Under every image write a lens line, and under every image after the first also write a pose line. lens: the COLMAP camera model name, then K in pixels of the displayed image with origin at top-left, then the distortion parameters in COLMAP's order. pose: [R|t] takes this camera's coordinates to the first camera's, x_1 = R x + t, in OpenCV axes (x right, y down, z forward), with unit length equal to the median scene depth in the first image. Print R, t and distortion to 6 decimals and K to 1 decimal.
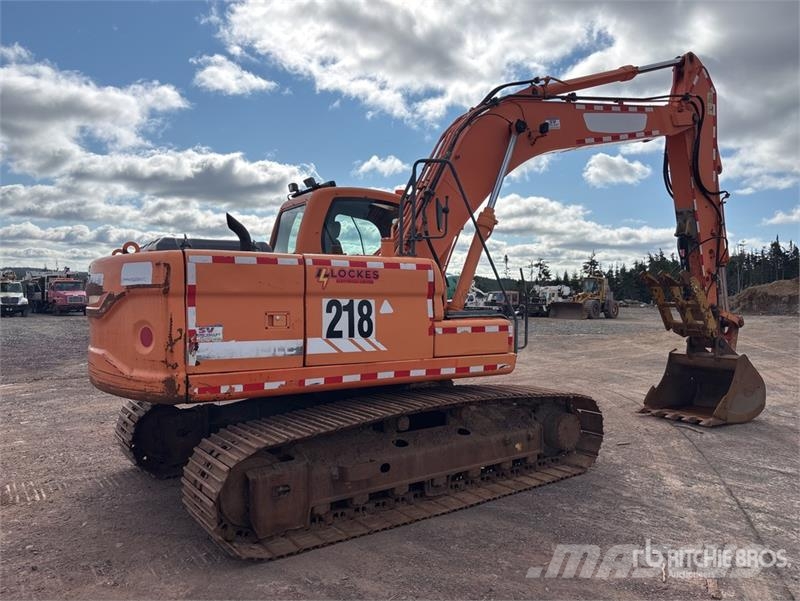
lens RADIAL K [[602.3, 0, 396.6], [0, 602.3, 303.8], [0, 0, 1]] dist [0.063688, -0.079058]
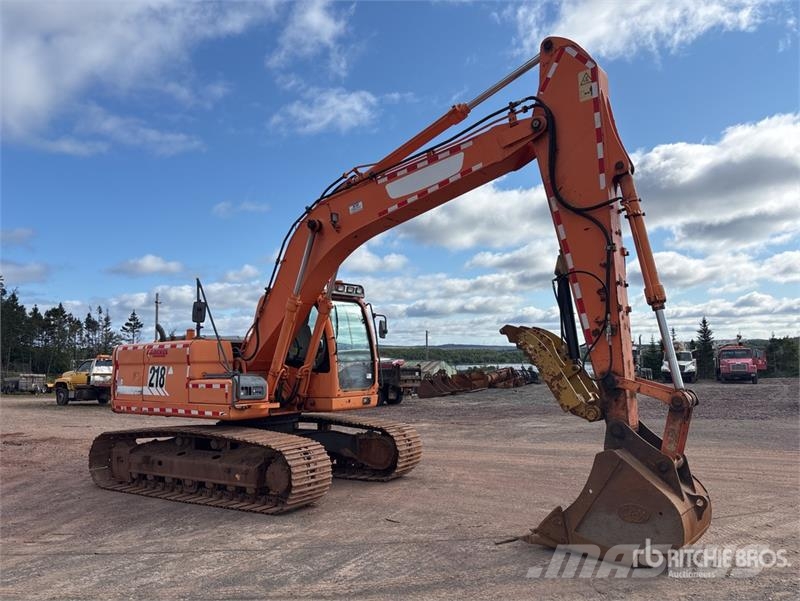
lens RADIAL K [[600.4, 0, 395.9], [0, 600.4, 309.6], [0, 0, 1]] dist [0.073756, -0.079731]
pose [[0.359739, -0.091388, -0.928567, 1.918799], [-0.003585, 0.995049, -0.099320, 0.001552], [0.933046, 0.039058, 0.357630, 1.004552]]
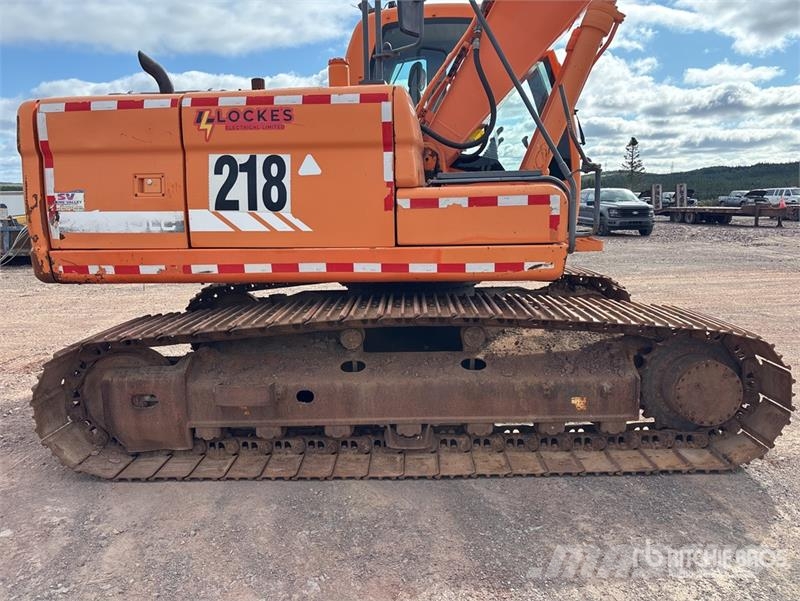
lens RADIAL K [[602.3, 0, 396.6], [0, 602.3, 303.8], [0, 0, 1]] dist [0.063688, -0.079058]
pose [[0.801412, 0.086600, -0.591810, 0.484058], [0.008921, 0.987622, 0.156601, 0.054266], [0.598046, -0.130781, 0.790719, 0.524355]]
